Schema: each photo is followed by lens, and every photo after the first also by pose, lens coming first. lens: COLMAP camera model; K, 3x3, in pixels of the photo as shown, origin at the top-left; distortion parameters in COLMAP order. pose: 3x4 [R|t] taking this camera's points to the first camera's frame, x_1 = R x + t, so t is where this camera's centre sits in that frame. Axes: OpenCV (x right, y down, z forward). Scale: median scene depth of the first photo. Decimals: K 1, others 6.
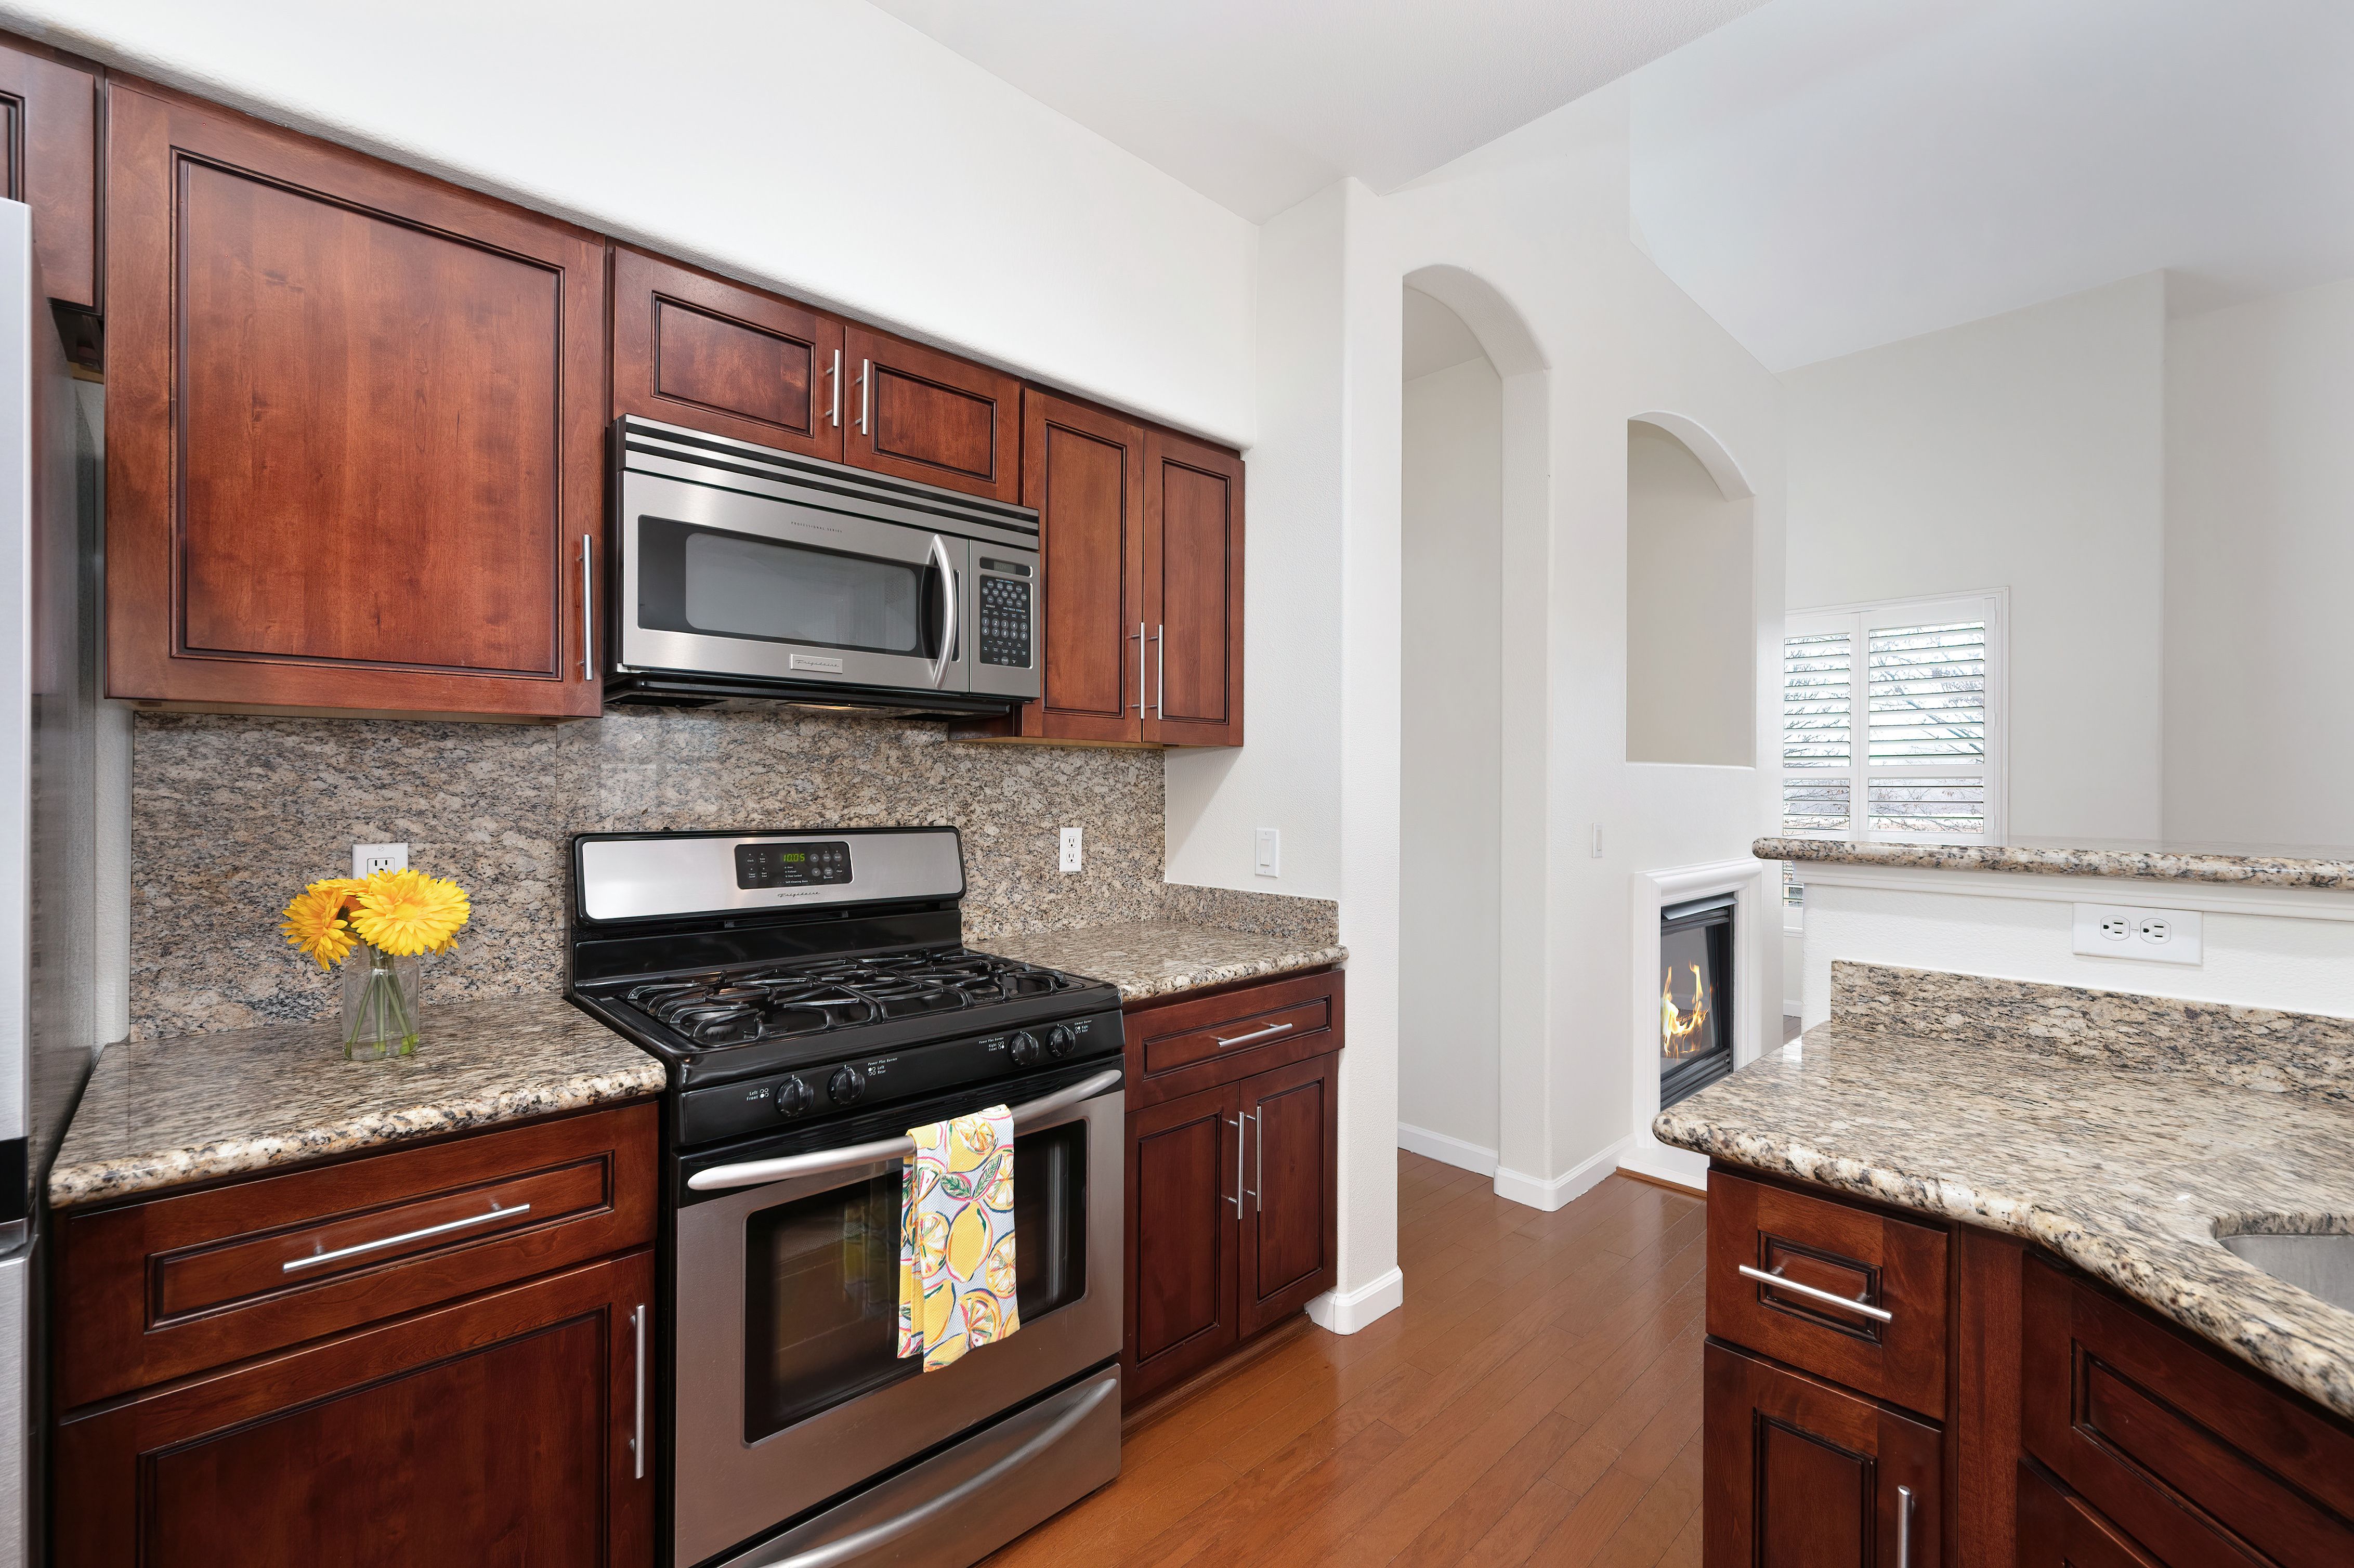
lens RADIAL K [[982.2, 0, 1177.0], [0, 982.2, 784.0], [0, 0, 1]] dist [0.000041, -0.000131]
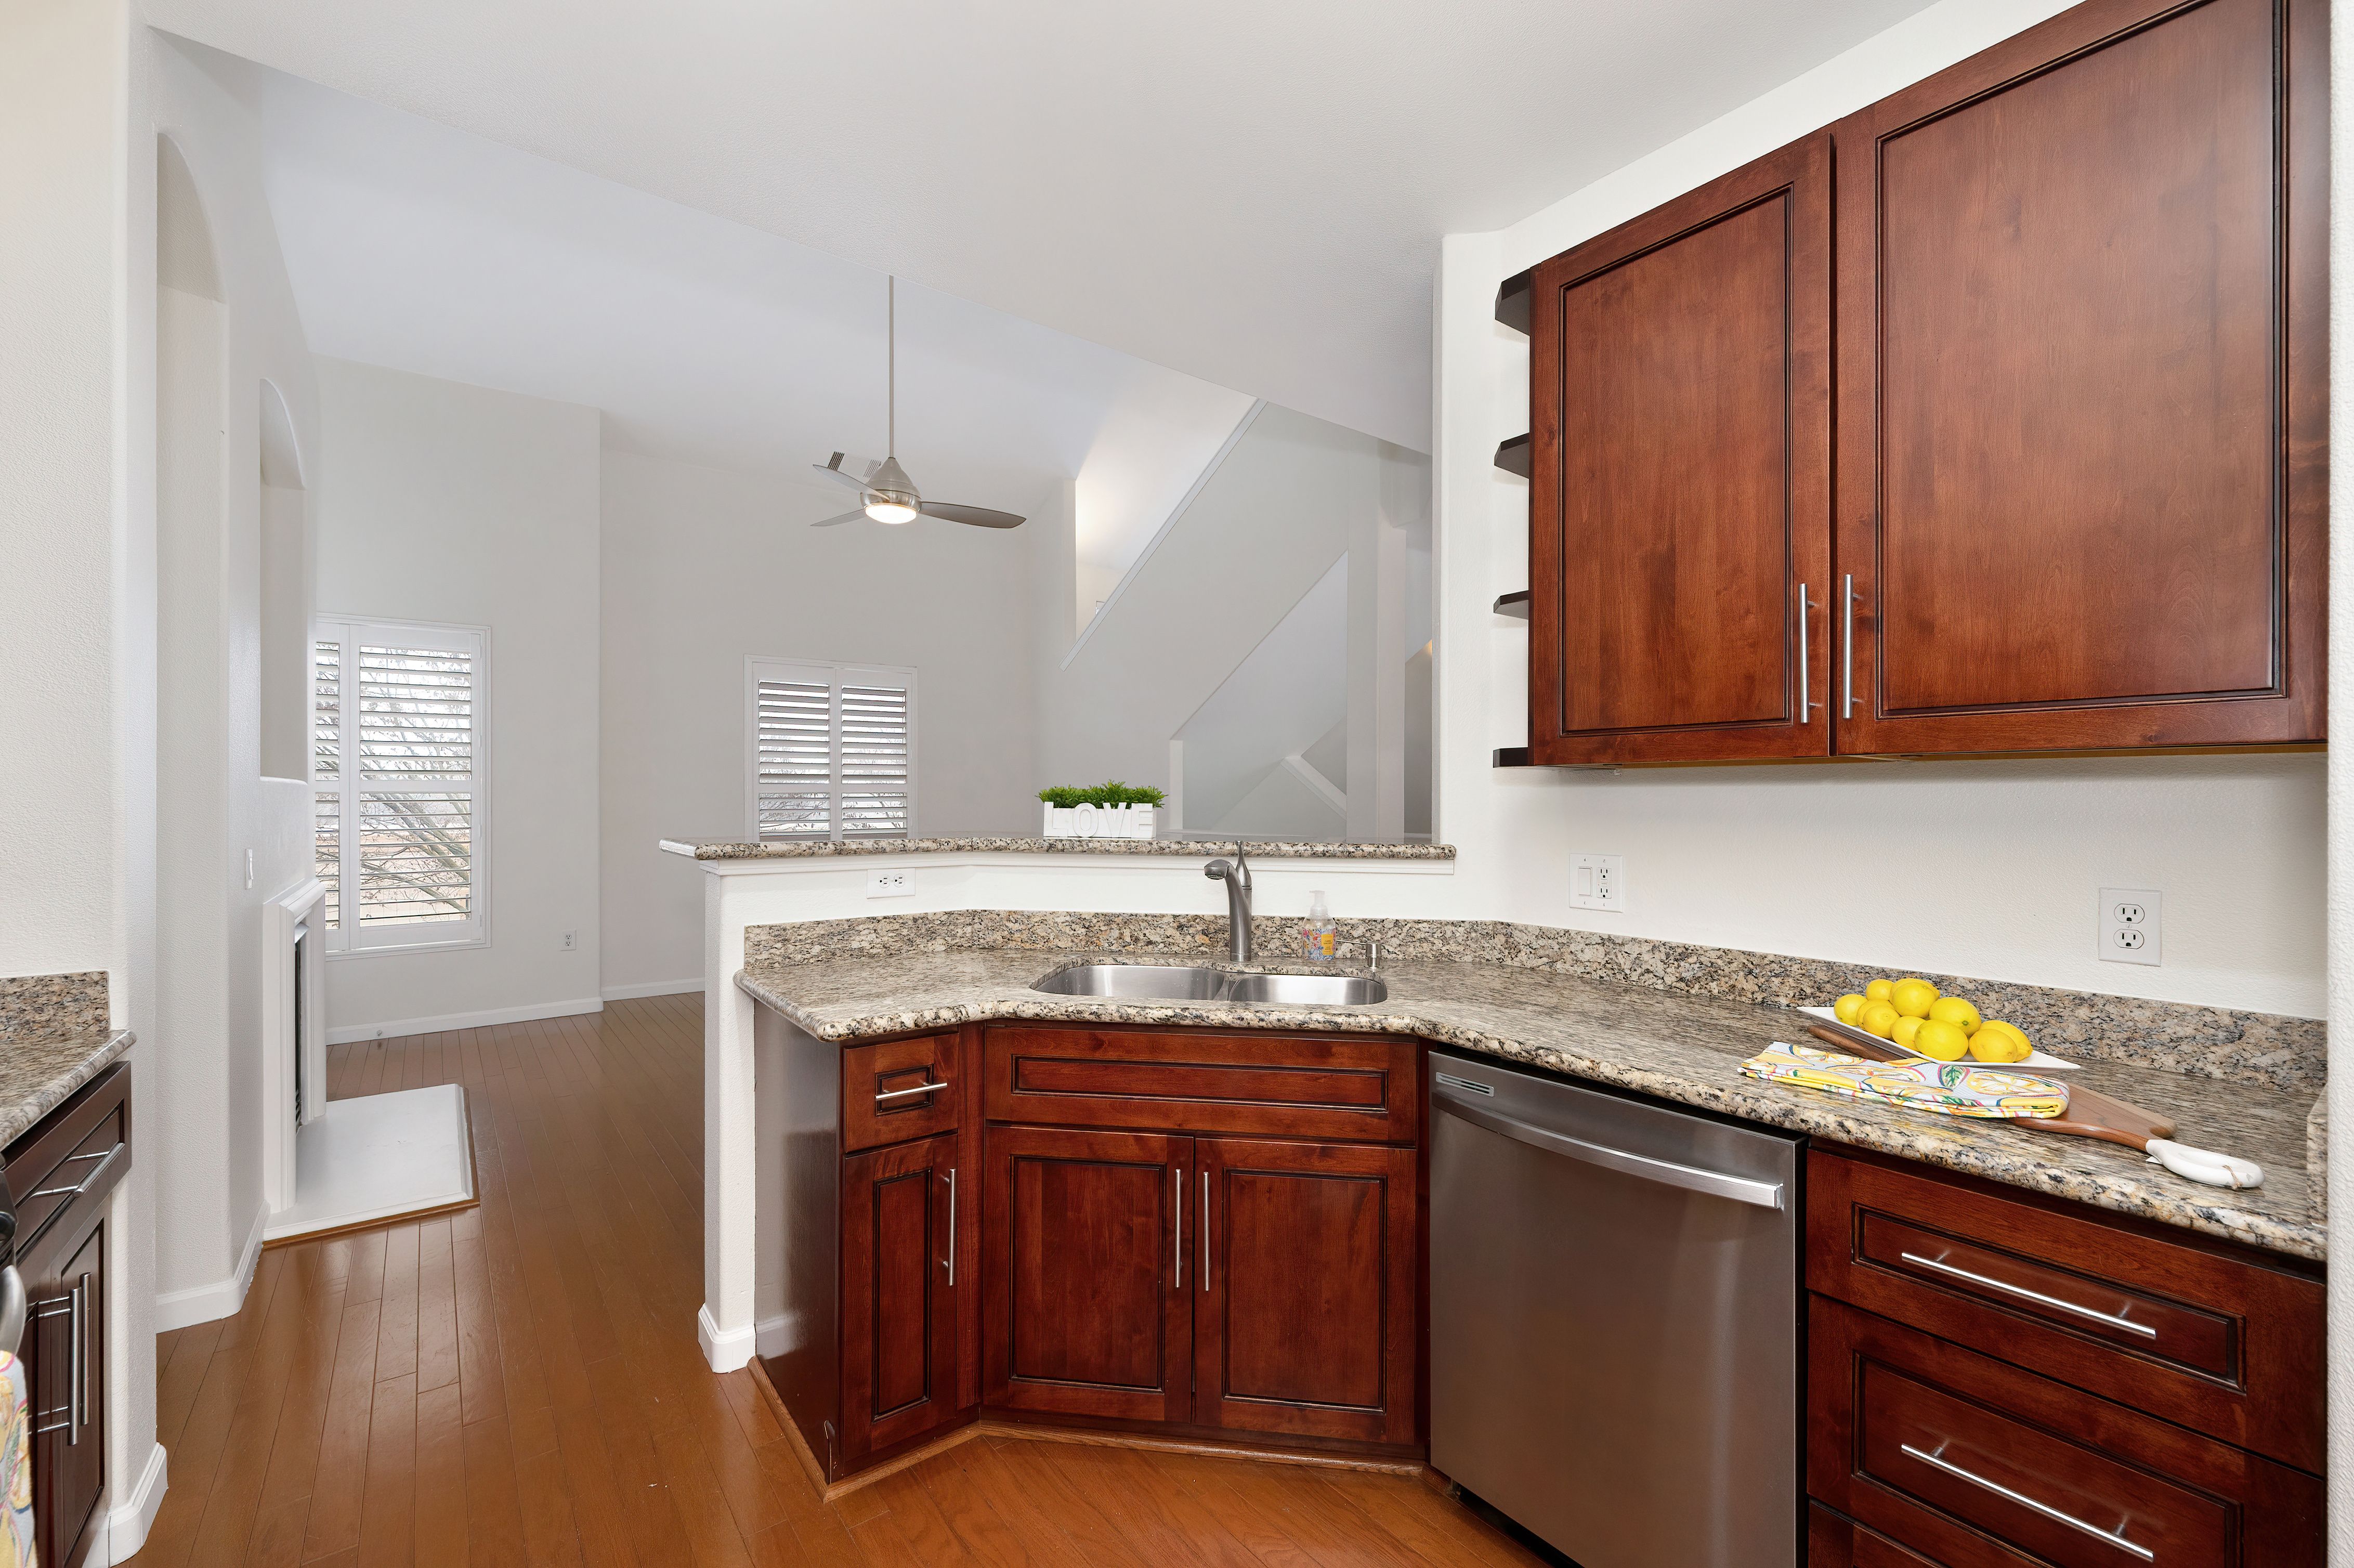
lens RADIAL K [[982.2, 0, 1177.0], [0, 982.2, 784.0], [0, 0, 1]] dist [0.000041, -0.000131]
pose [[0.120137, 0.007867, 0.992726, -0.802630], [0.001112, 0.999967, -0.008059, -0.020269], [-0.992757, 0.002072, 0.120125, 0.229008]]
